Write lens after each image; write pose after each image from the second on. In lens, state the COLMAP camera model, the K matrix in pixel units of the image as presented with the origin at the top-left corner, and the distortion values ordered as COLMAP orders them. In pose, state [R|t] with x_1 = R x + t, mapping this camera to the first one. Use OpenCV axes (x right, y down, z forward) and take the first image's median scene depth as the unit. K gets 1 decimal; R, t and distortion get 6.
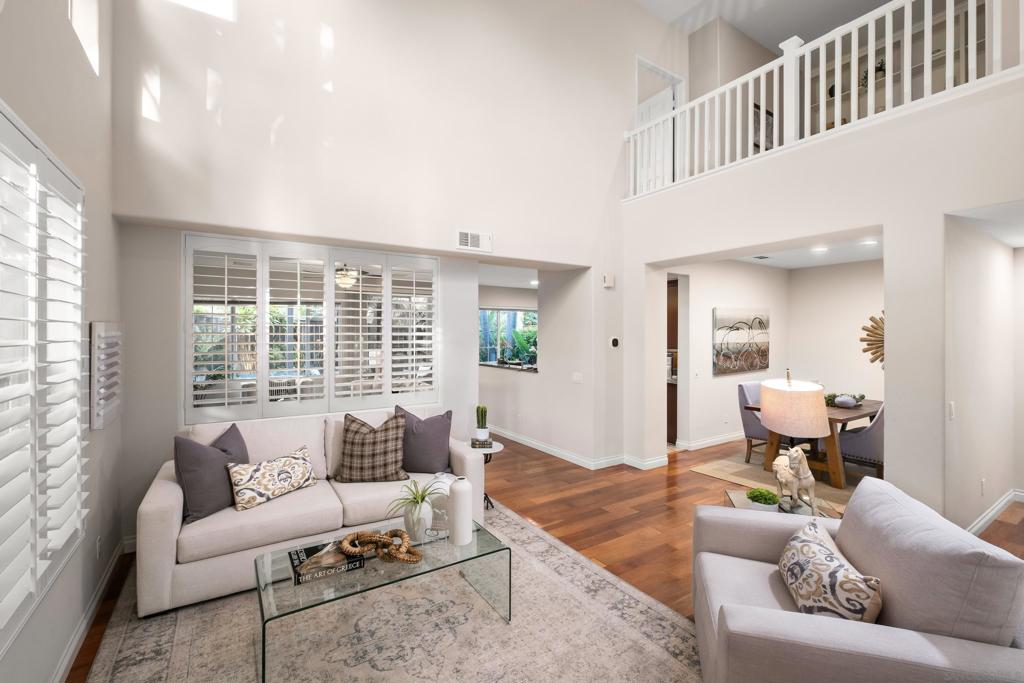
lens RADIAL K [[443.5, 0, 503.3], [0, 443.5, 336.9], [0, 0, 1]] dist [-0.000900, -0.000051]
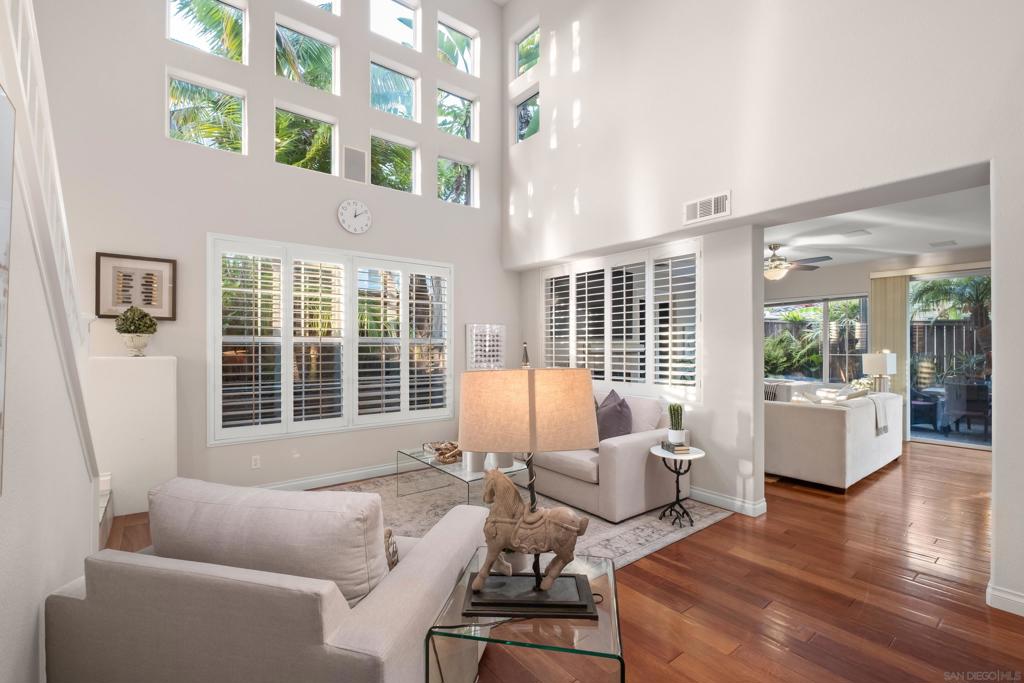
lens RADIAL K [[443.5, 0, 505.0], [0, 443.5, 344.4], [0, 0, 1]] dist [-0.000900, -0.000051]
pose [[0.088953, -0.005873, -0.996019, 0.864006], [-0.005442, 0.999965, -0.006382, 0.052028], [0.996021, 0.005988, 0.088918, 0.651658]]
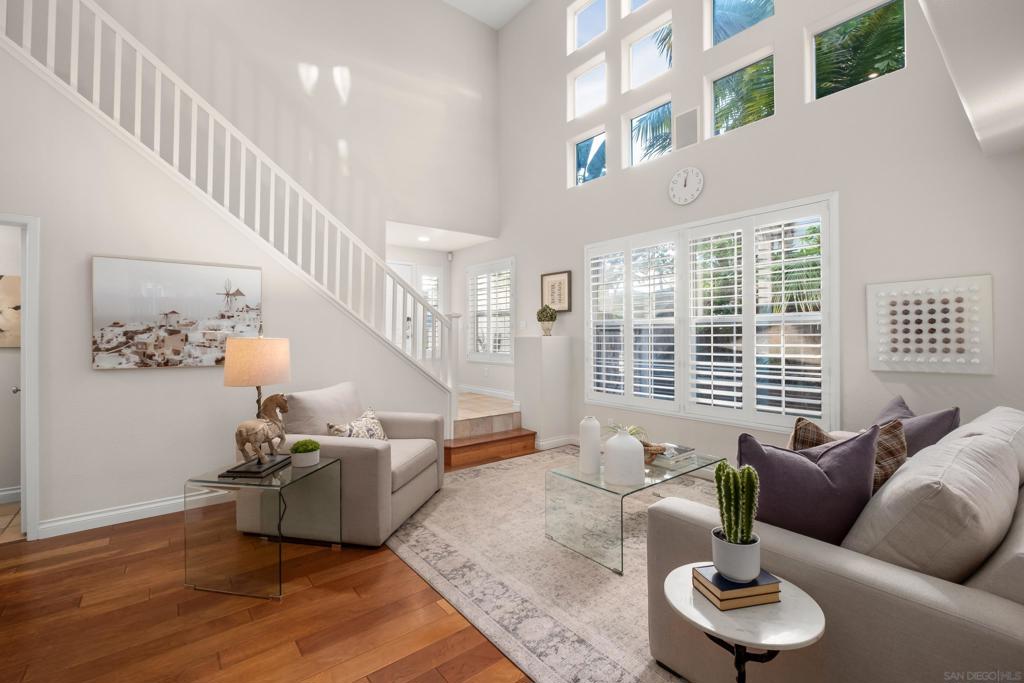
lens RADIAL K [[443.5, 0, 512.7], [0, 443.5, 333.5], [0, 0, 1]] dist [-0.000900, -0.000051]
pose [[-0.992641, 0.000986, -0.121089, 0.162991], [0.001091, 0.999999, -0.000801, 0.069029], [0.121088, -0.000927, -0.992641, 1.430559]]
